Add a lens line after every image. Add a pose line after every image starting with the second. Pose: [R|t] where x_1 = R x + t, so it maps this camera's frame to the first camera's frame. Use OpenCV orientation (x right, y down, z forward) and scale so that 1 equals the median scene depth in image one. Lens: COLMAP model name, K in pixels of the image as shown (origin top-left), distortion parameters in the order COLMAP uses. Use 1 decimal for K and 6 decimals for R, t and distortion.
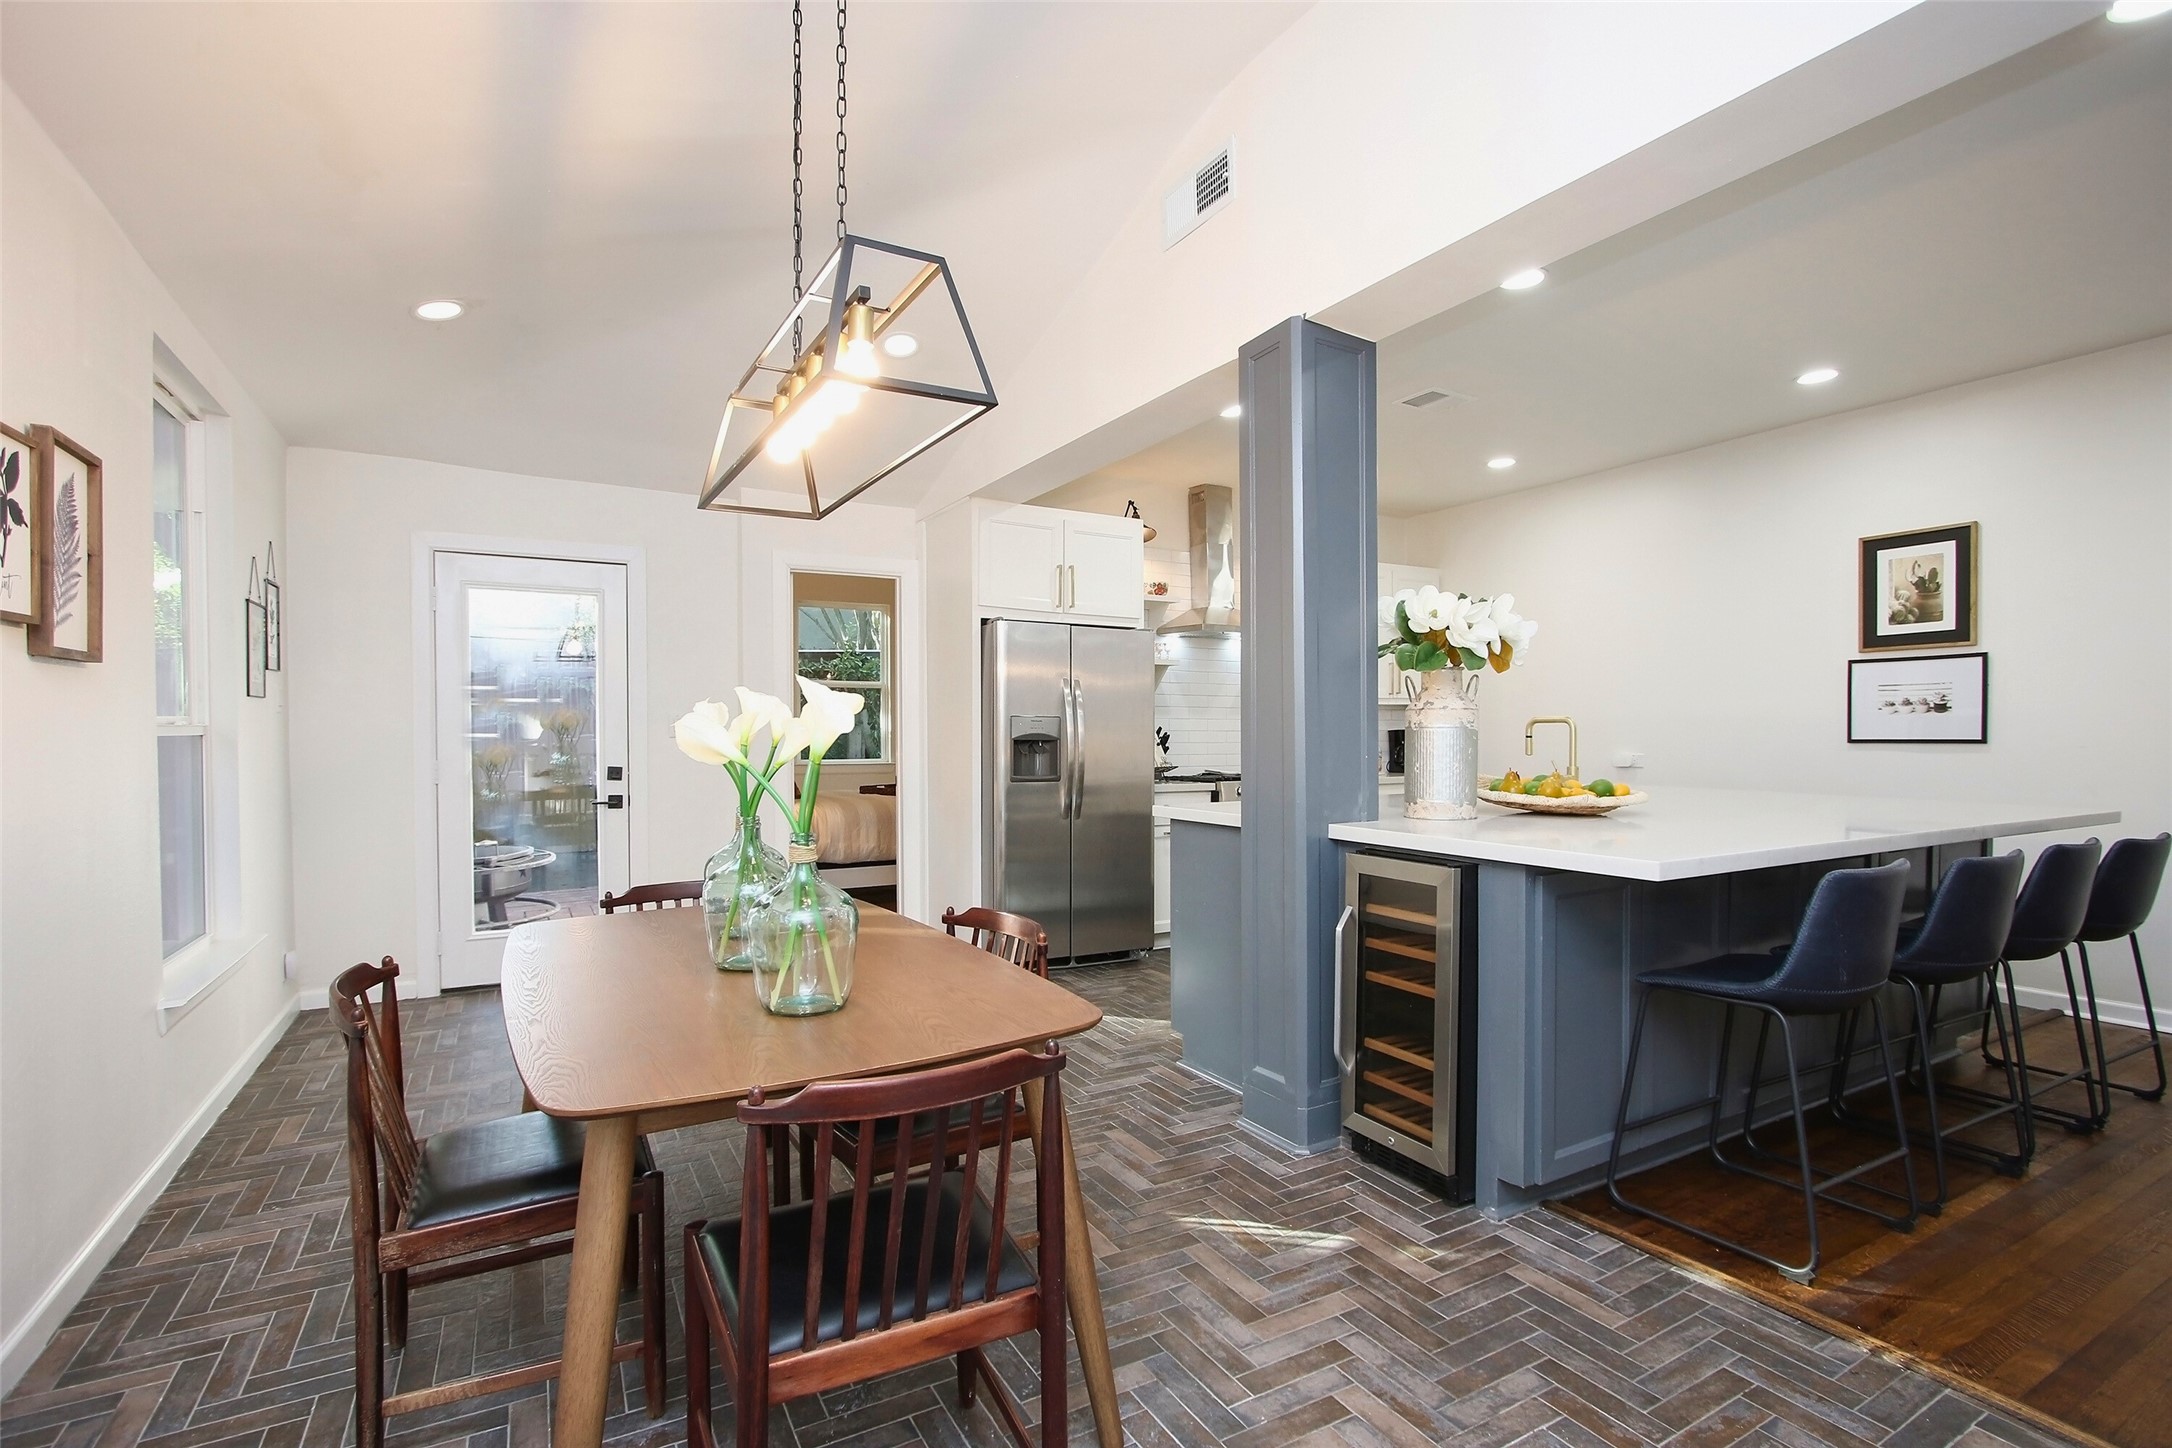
lens RADIAL K [[1008.0, 0, 1084.6], [0, 1008.0, 755.2], [0, 0, 1]] dist [-0.003108, -0.000531]
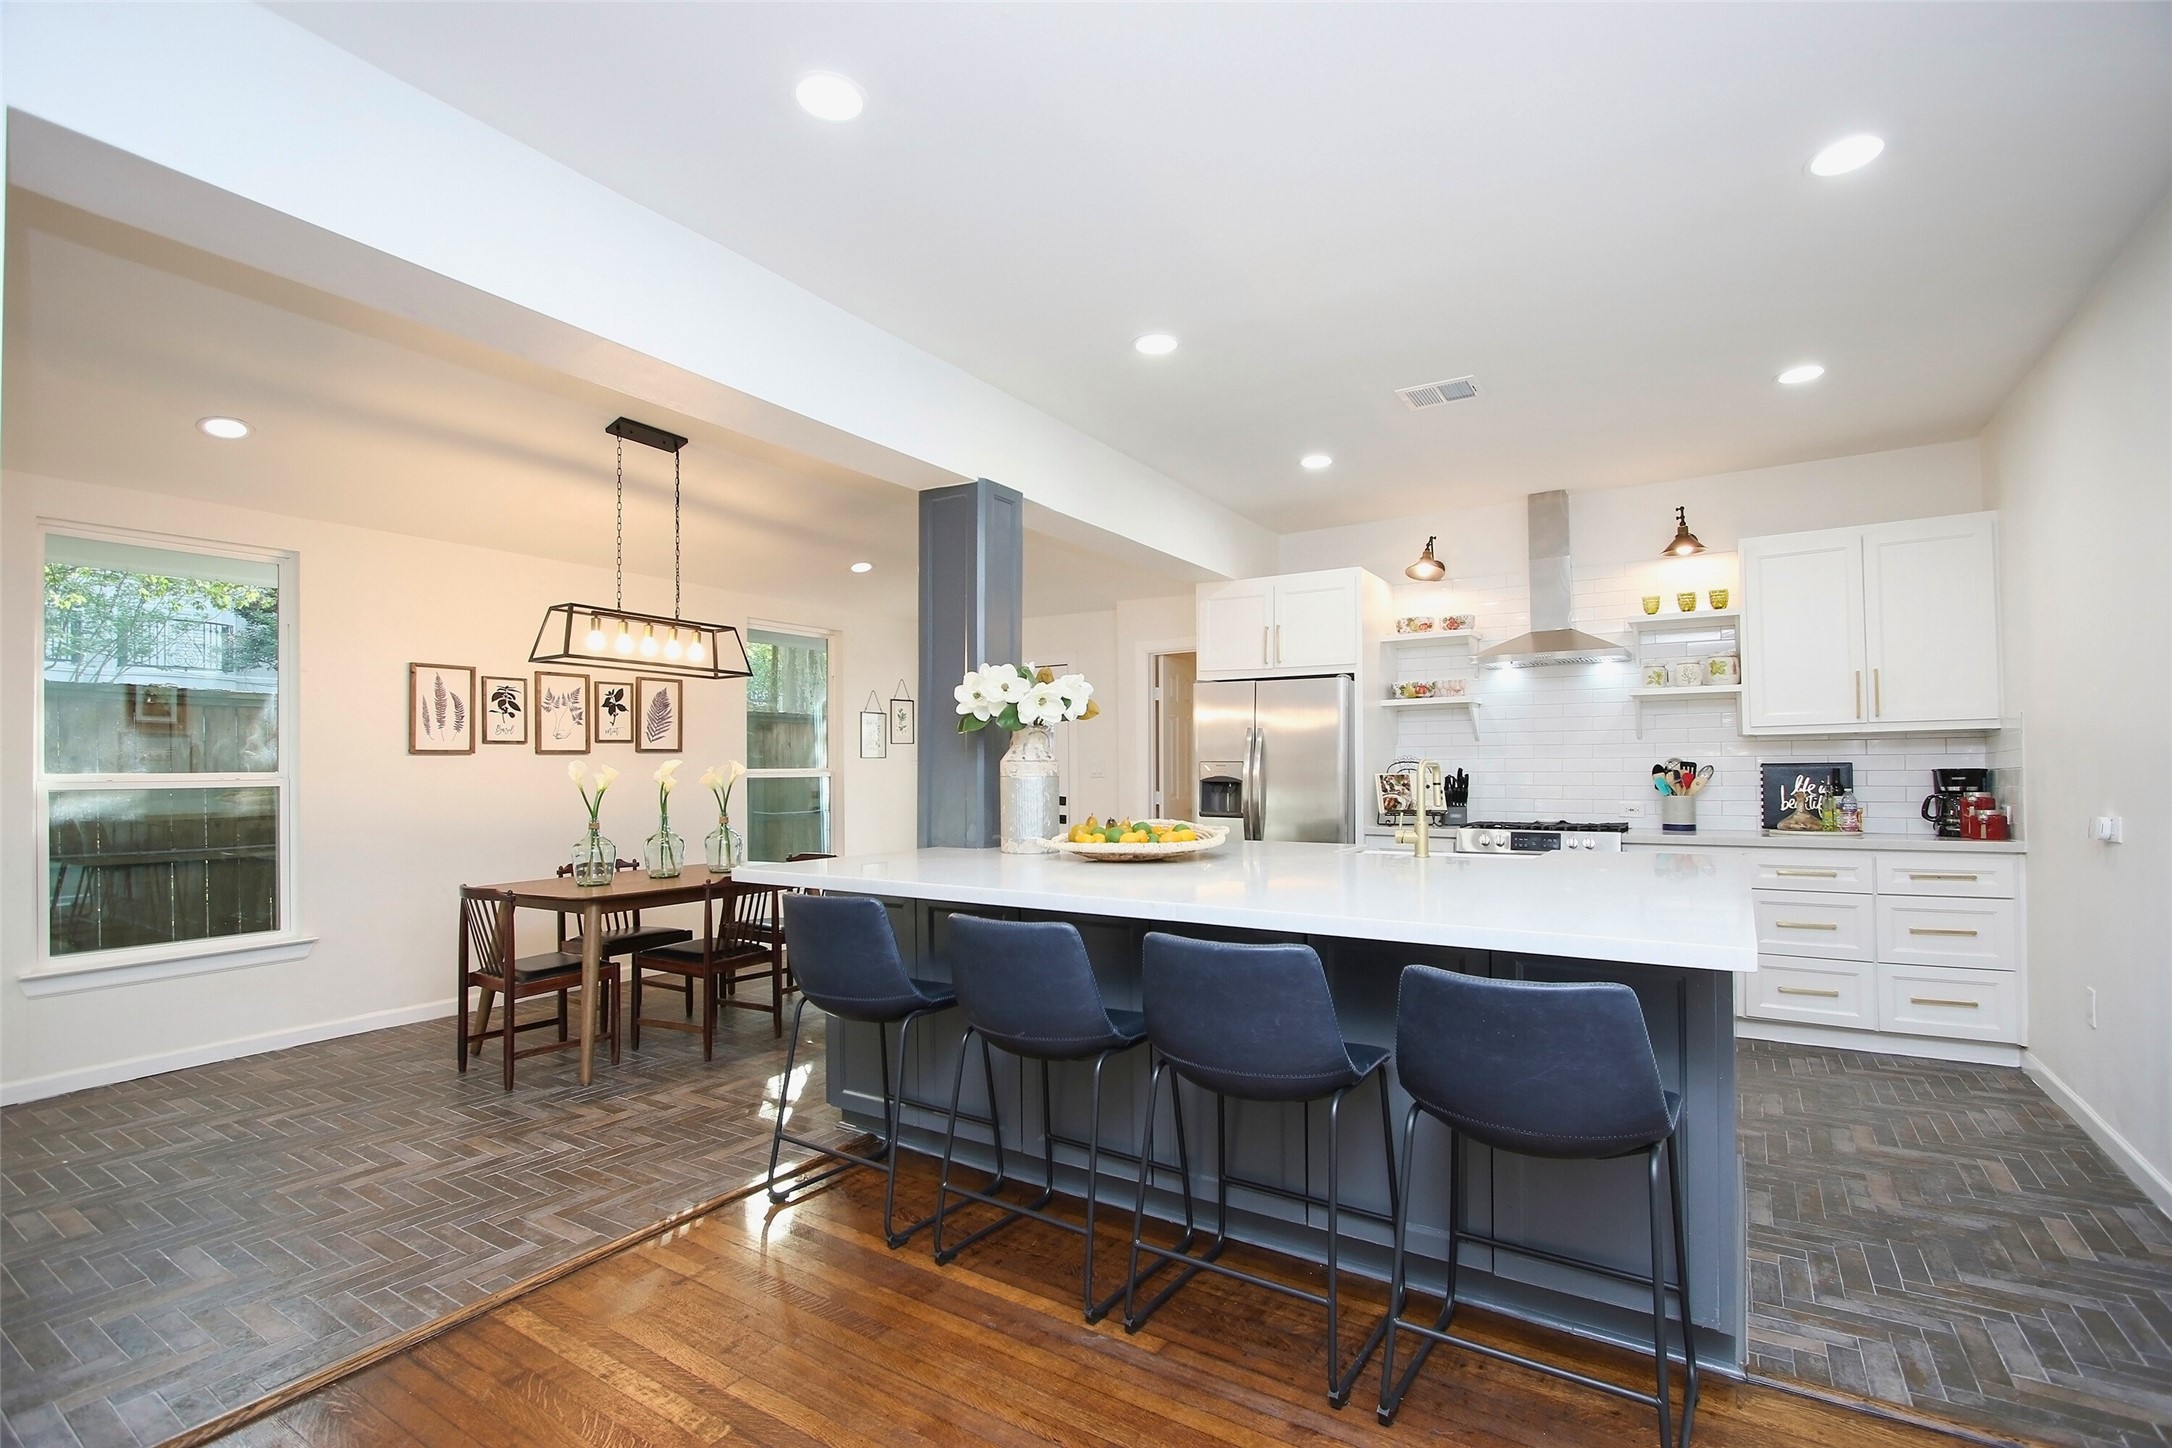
lens RADIAL K [[981.9, 0, 1082.6], [0, 981.9, 754.1], [0, 0, 1]] dist [-0.014234, -0.000186]
pose [[0.458581, -0.015080, -0.888524, 0.945893], [-0.016433, 0.999541, -0.025446, -0.015883], [0.888500, 0.026270, 0.458123, 0.350941]]
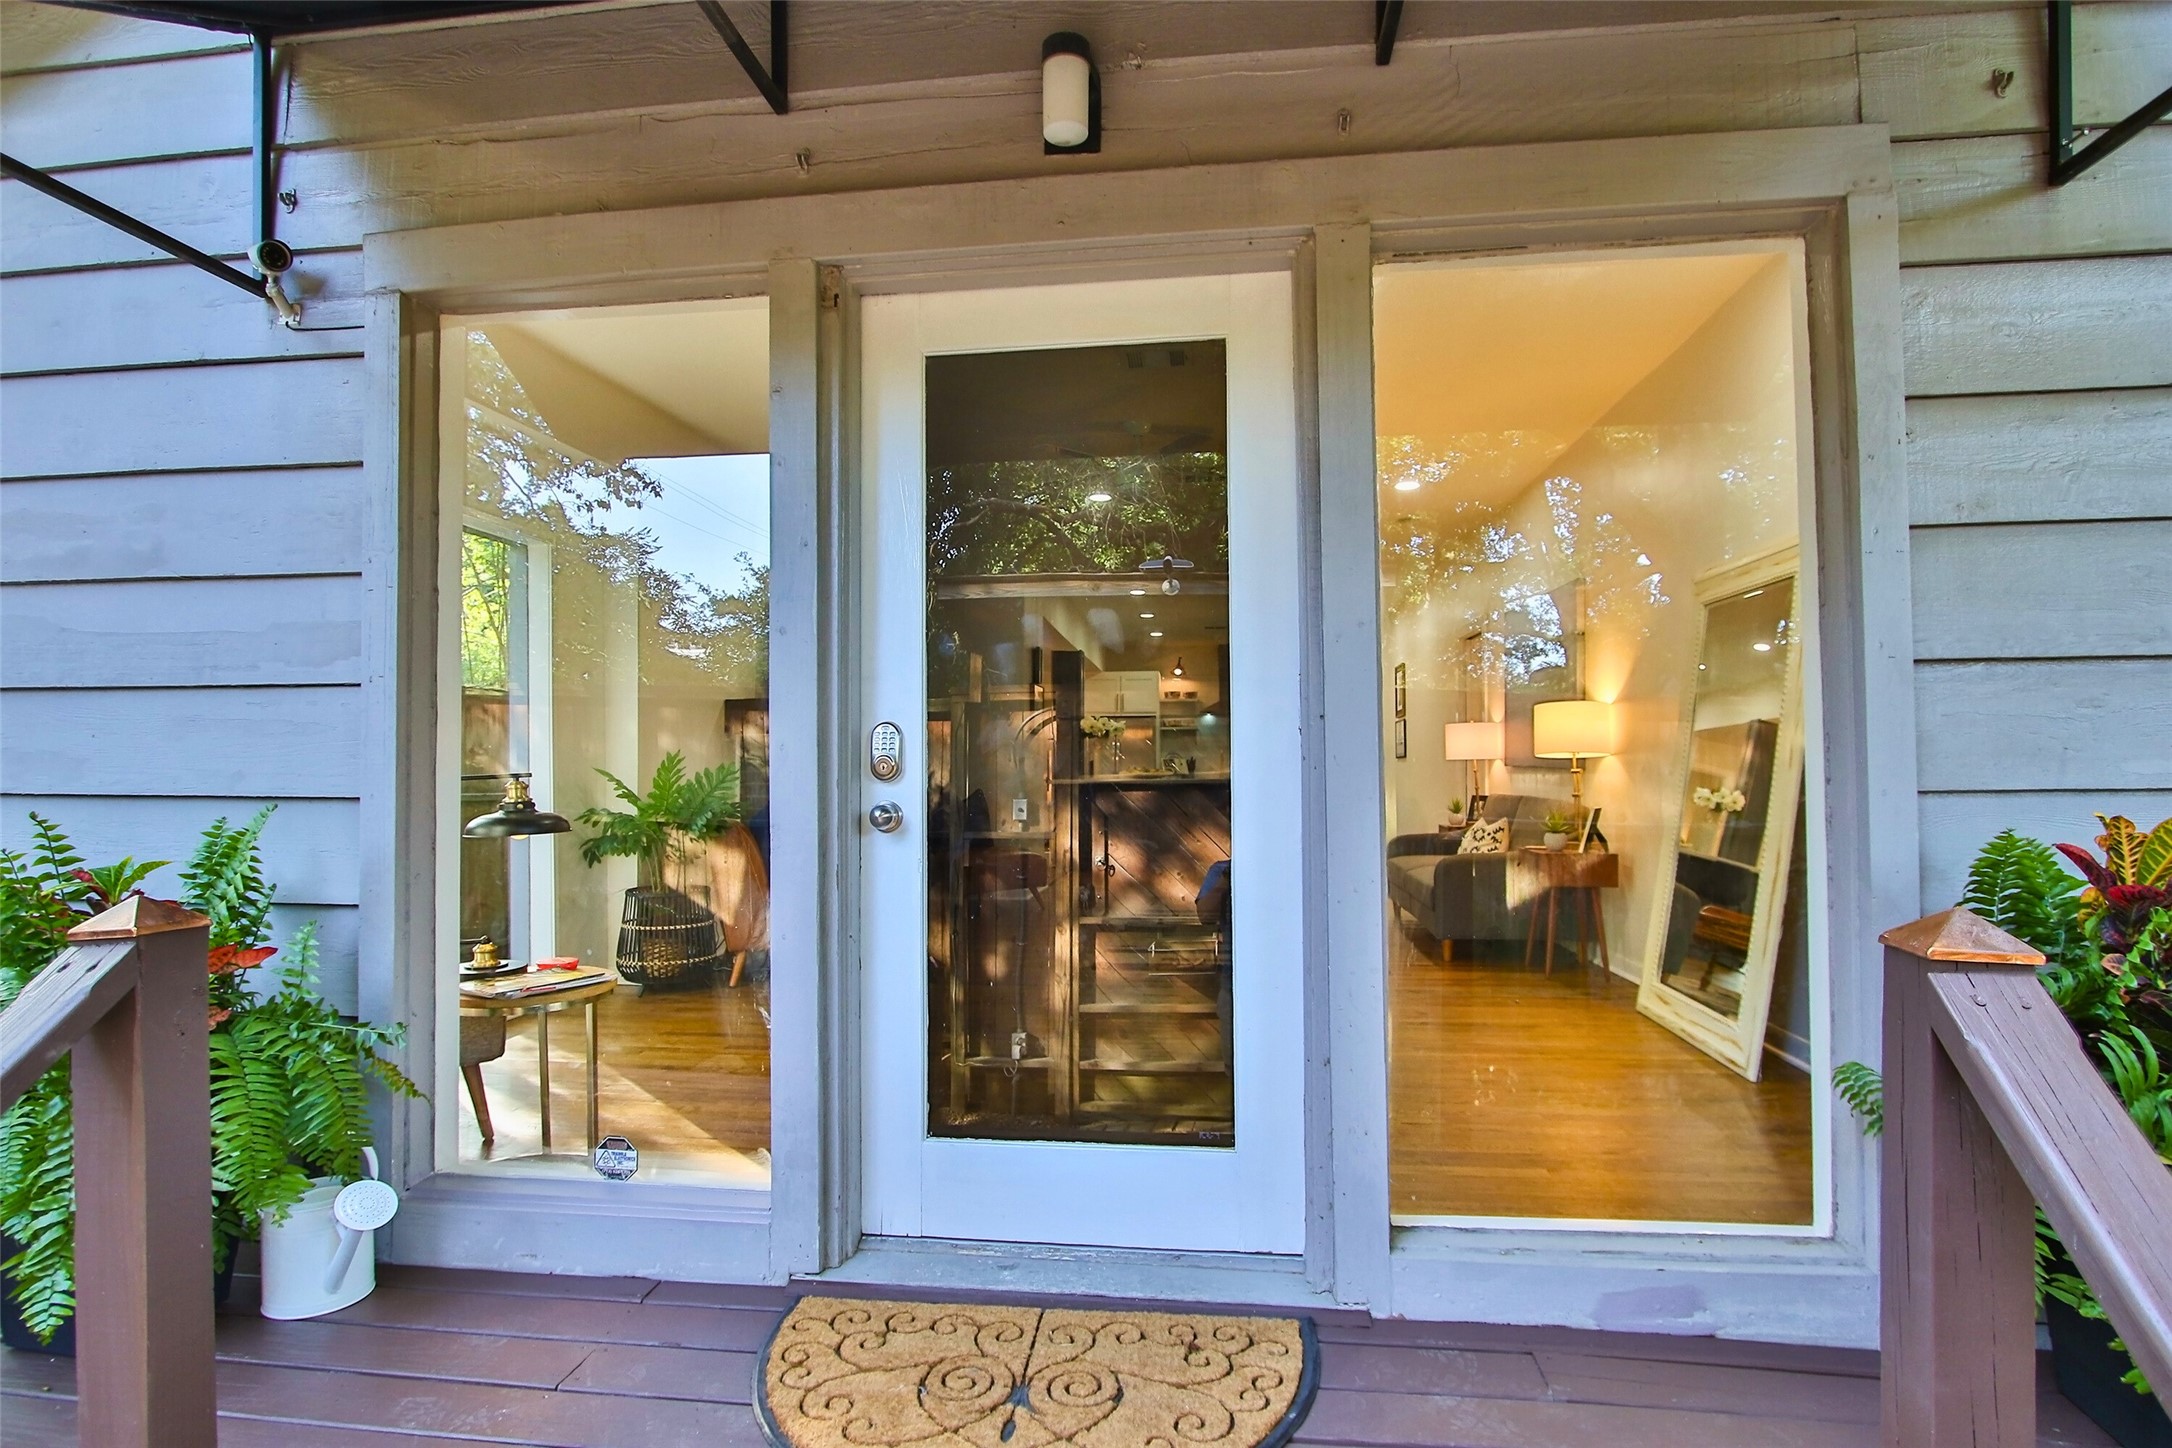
lens RADIAL K [[1058.9, 0, 1090.4], [0, 1058.9, 753.9], [0, 0, 1]] dist [-0.003705, -0.000768]
pose [[0.793671, -0.012835, -0.608212, 1.740445], [-0.014082, 0.999122, -0.039461, 0.083621], [0.608184, 0.039884, 0.792793, -1.322970]]
